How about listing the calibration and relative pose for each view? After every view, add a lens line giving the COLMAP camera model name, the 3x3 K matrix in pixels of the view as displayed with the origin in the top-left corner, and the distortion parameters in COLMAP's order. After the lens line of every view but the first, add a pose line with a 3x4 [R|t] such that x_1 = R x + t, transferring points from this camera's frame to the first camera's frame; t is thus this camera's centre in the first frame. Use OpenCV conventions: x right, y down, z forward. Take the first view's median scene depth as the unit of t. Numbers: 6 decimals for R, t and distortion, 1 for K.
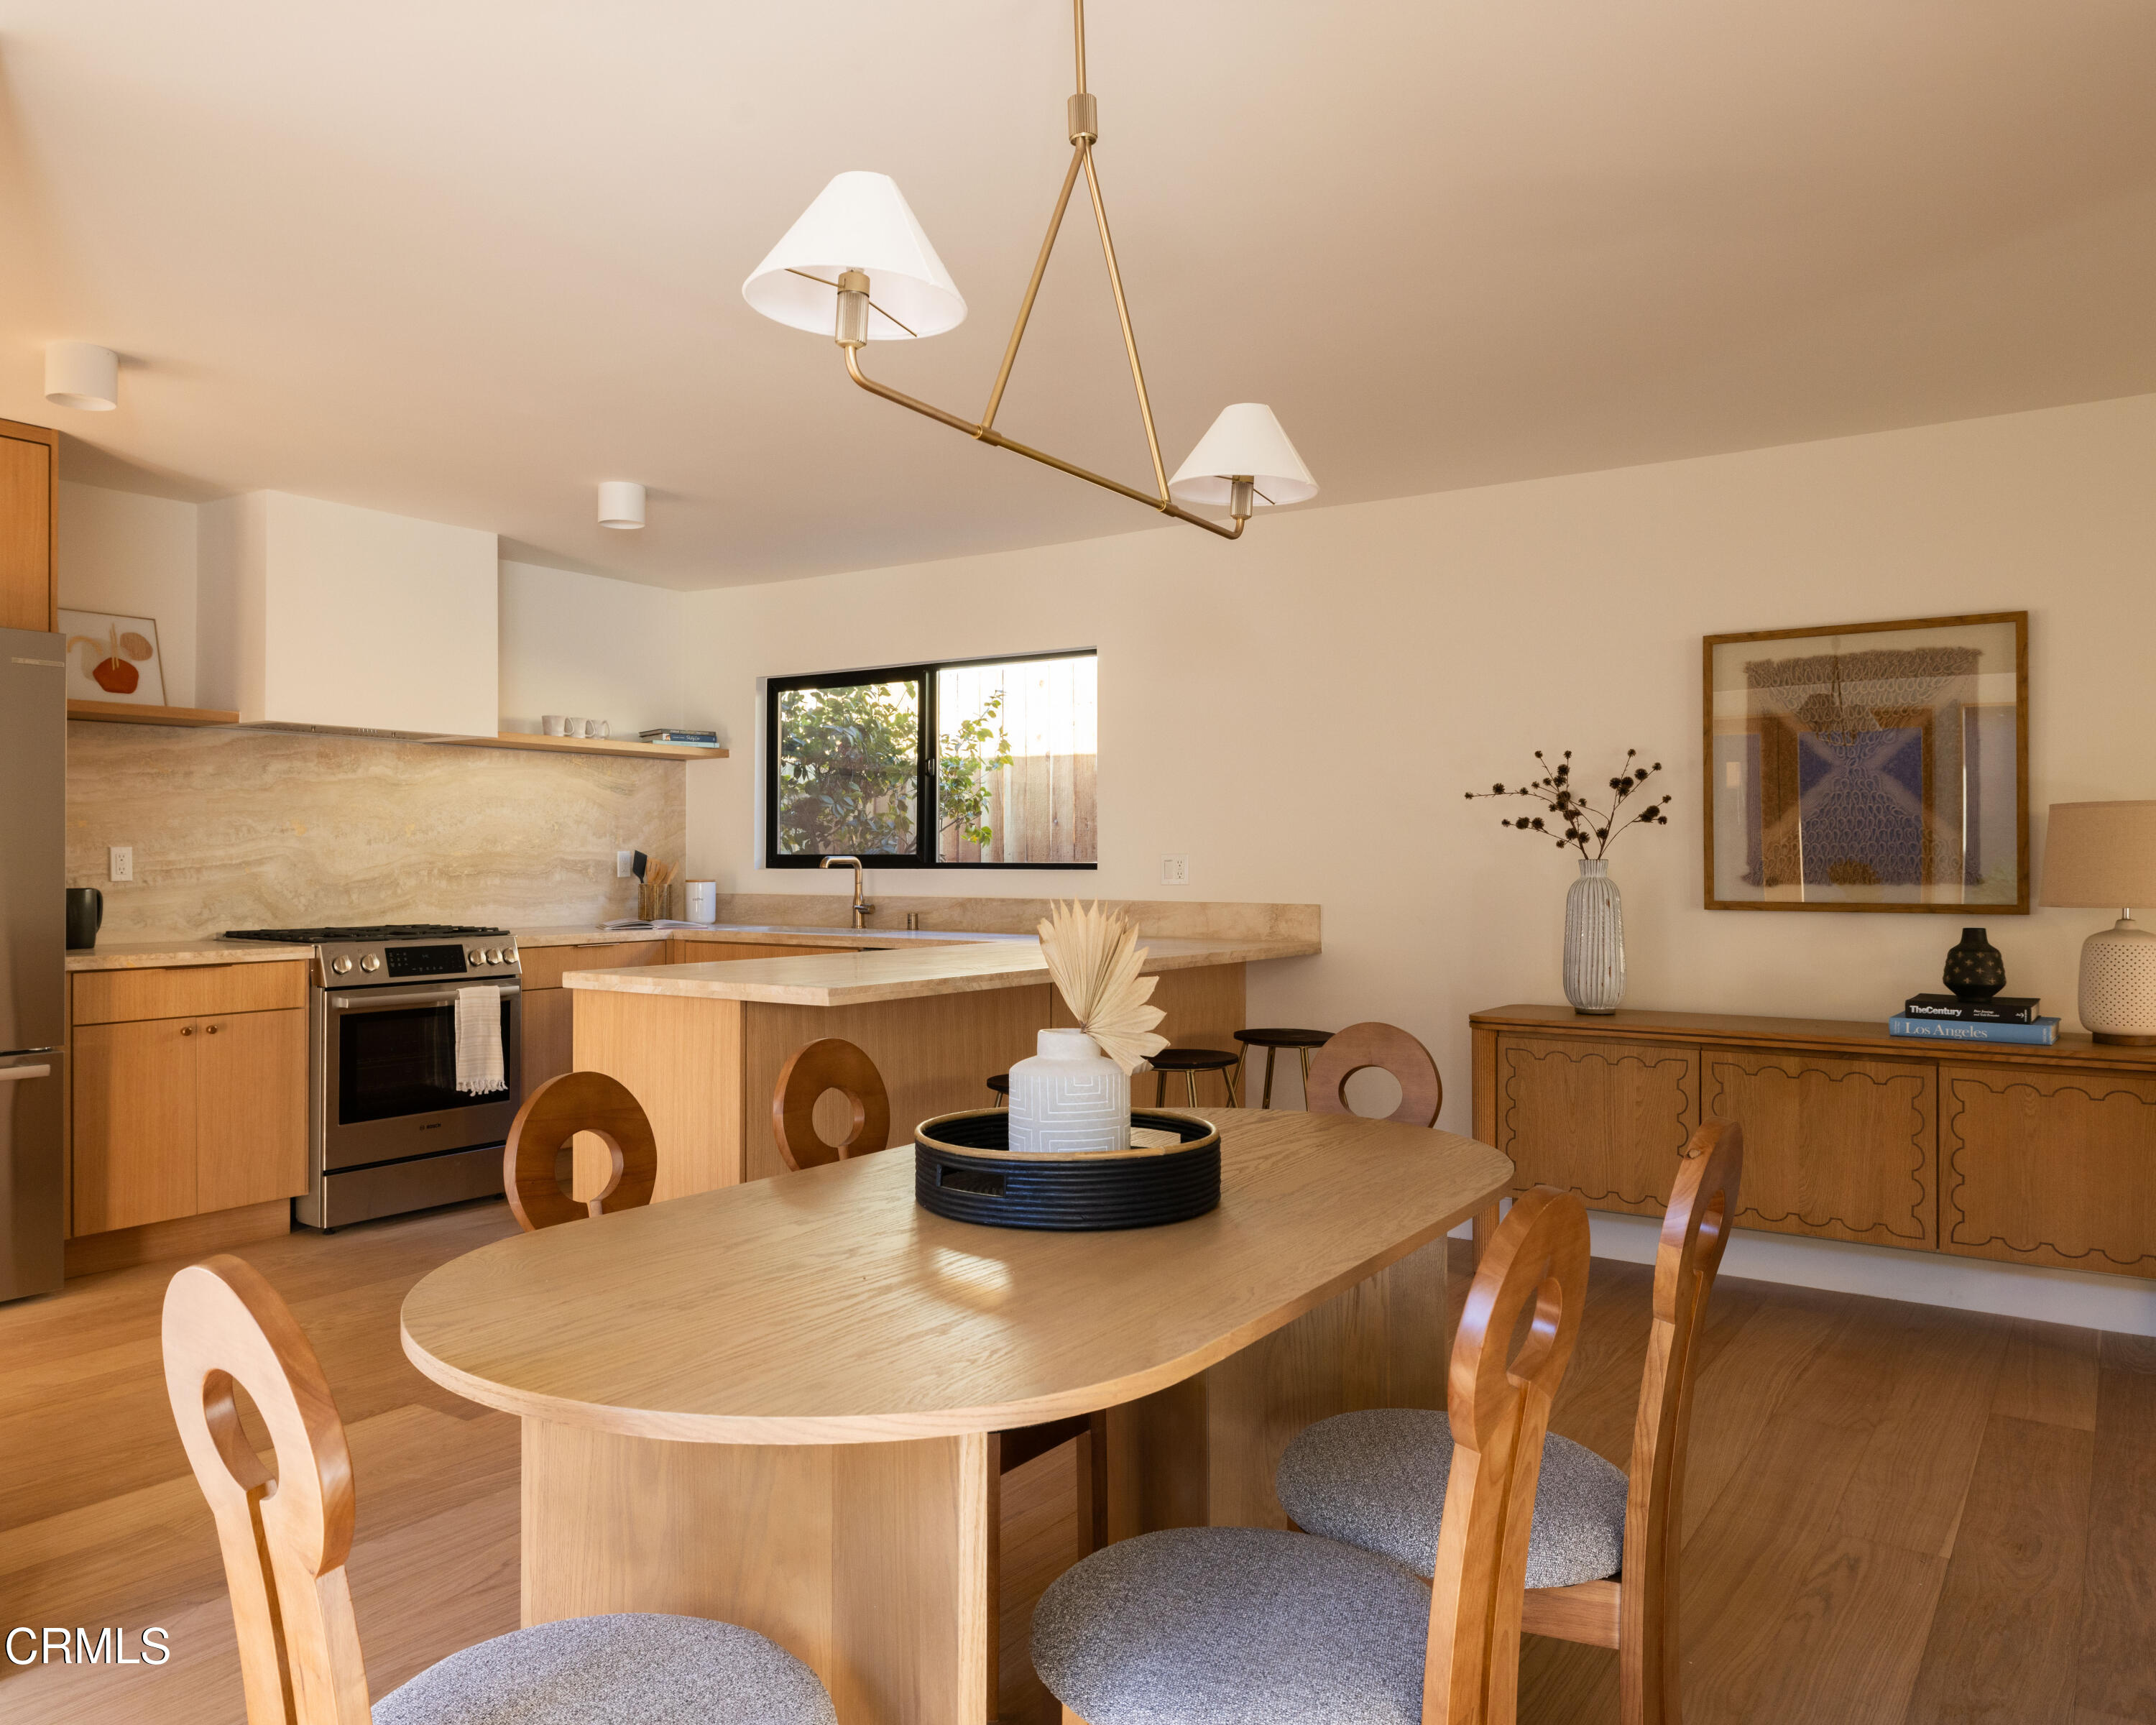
lens RADIAL K [[1540.4, 0, 1079.9], [0, 1540.4, 862.3], [0, 0, 1]] dist [0.003873, 0.001061]
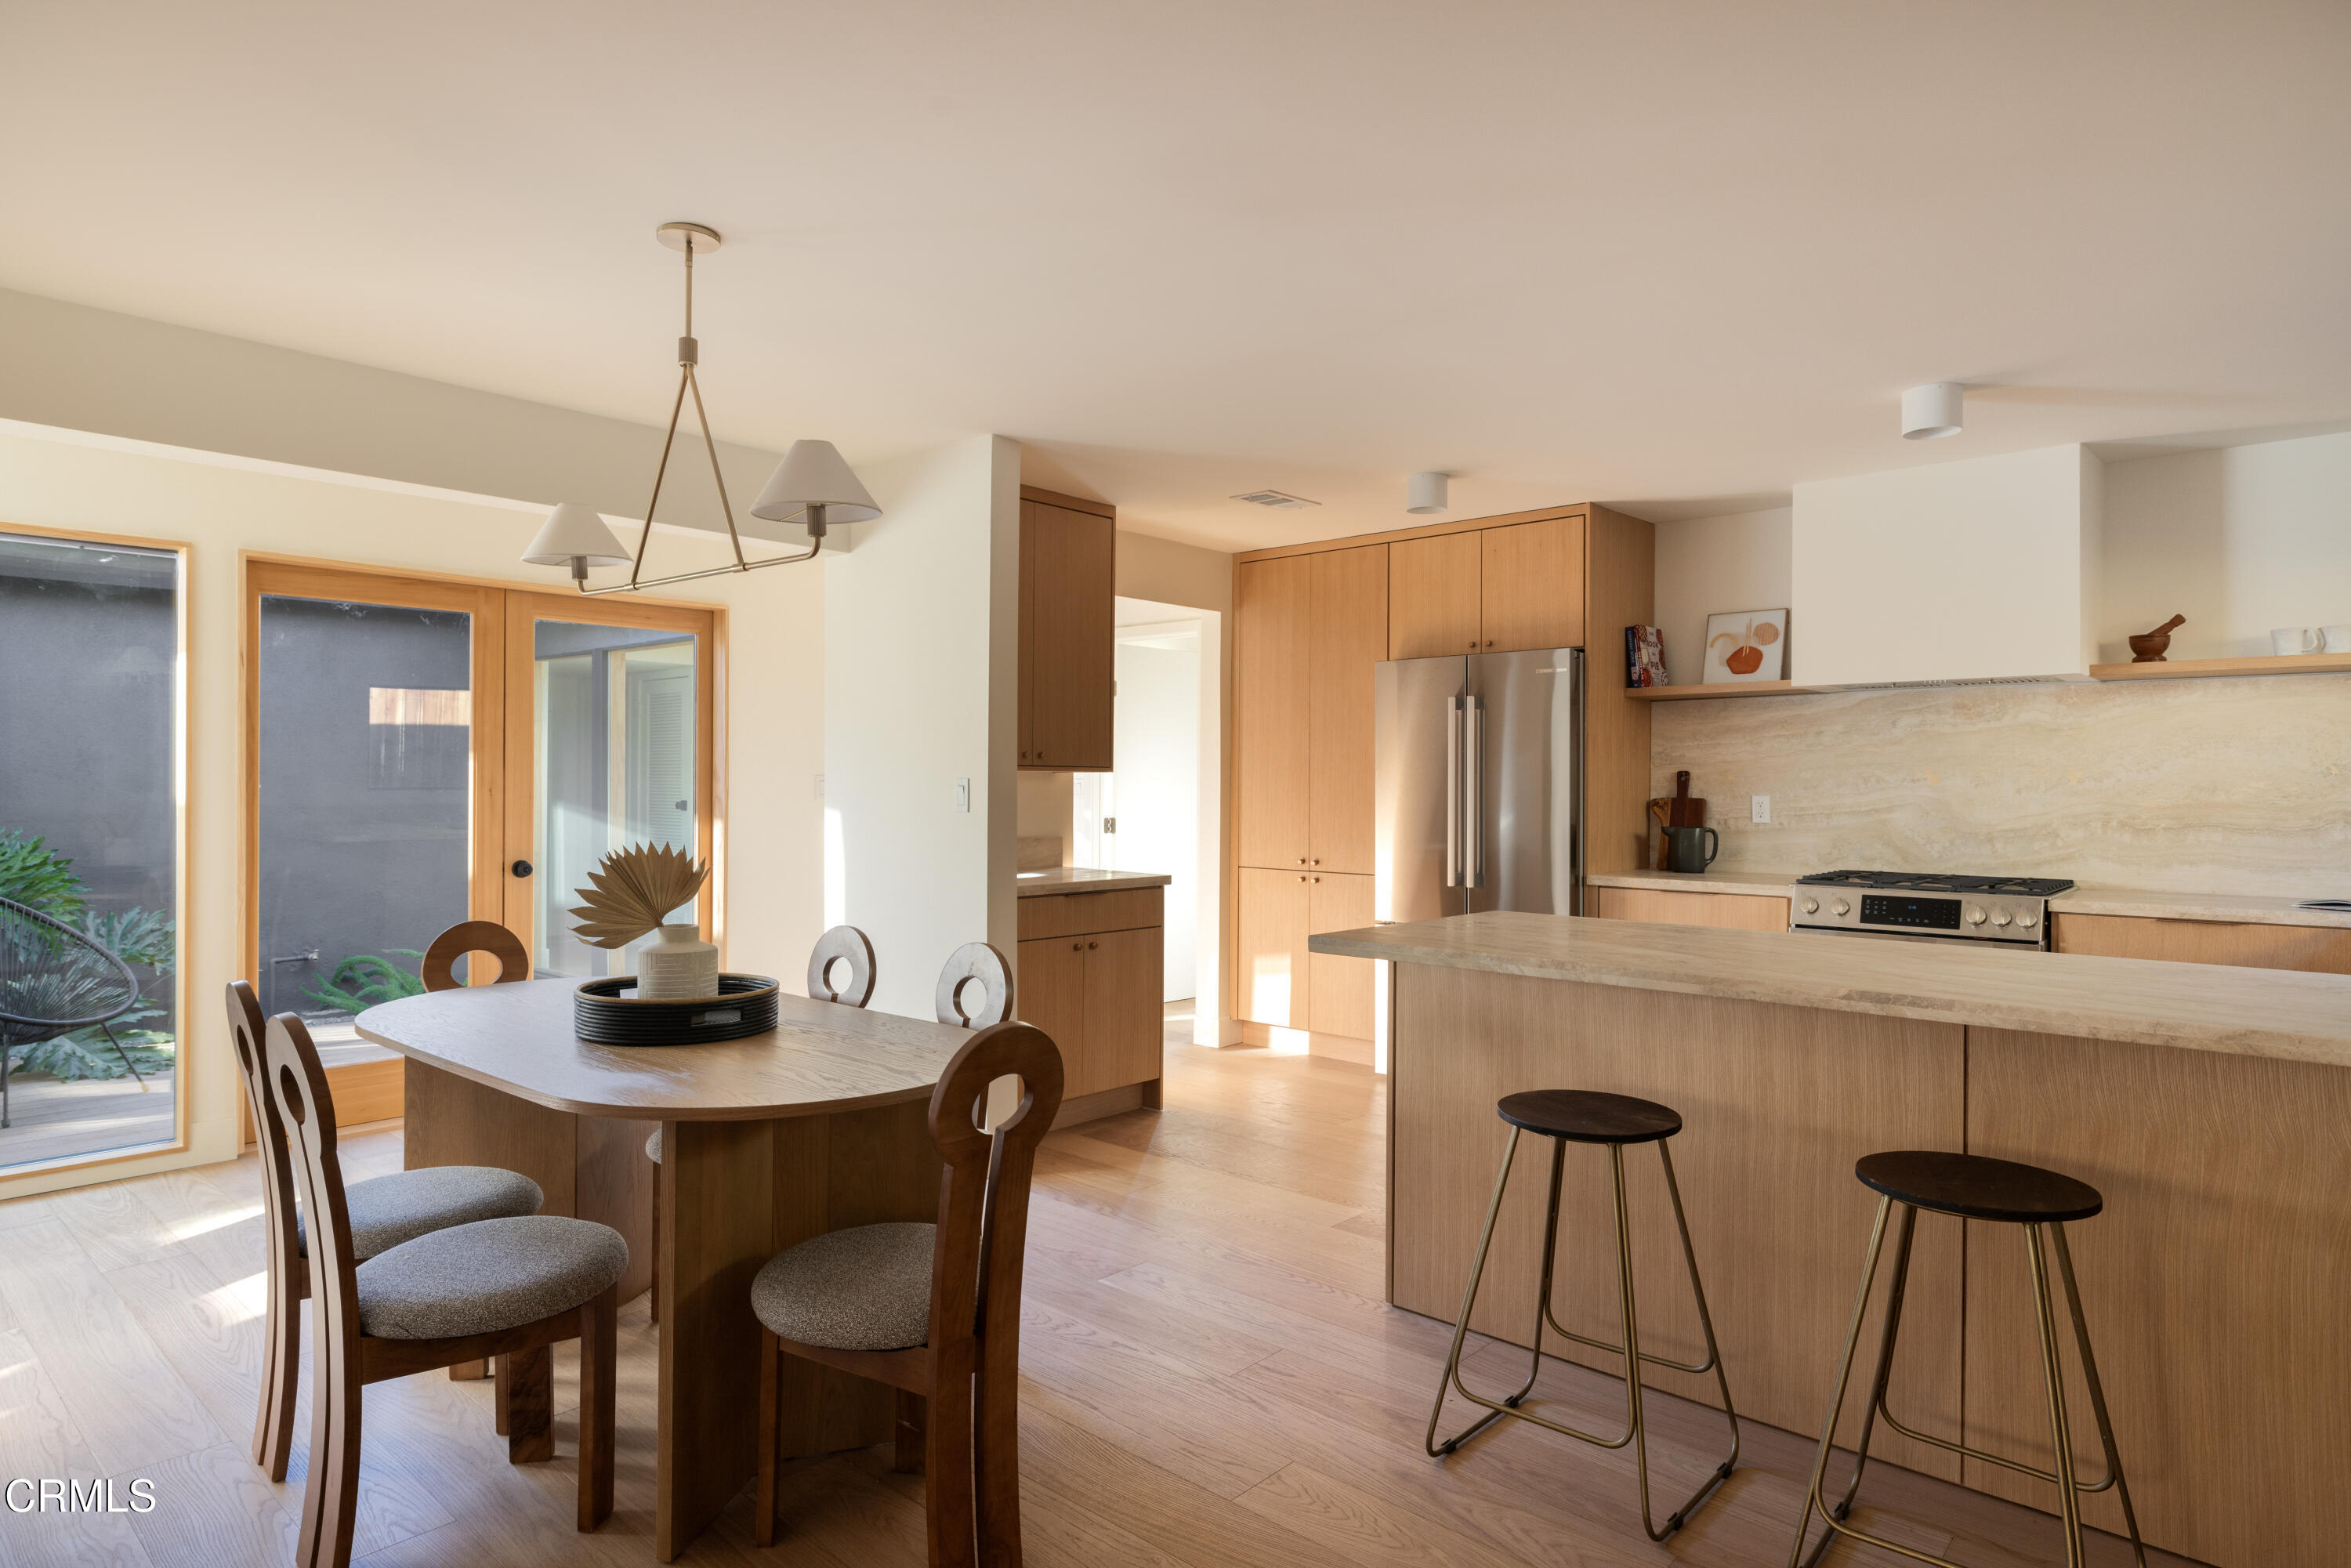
lens RADIAL K [[1330.4, 0, 1179.0], [0, 1330.4, 781.3], [0, 0, 1]] dist [-0.000536, -0.000009]
pose [[-0.131797, -0.003353, -0.991271, 0.461552], [-0.005663, 0.999981, -0.002630, -0.014639], [0.991261, 0.005267, -0.131813, 0.612117]]
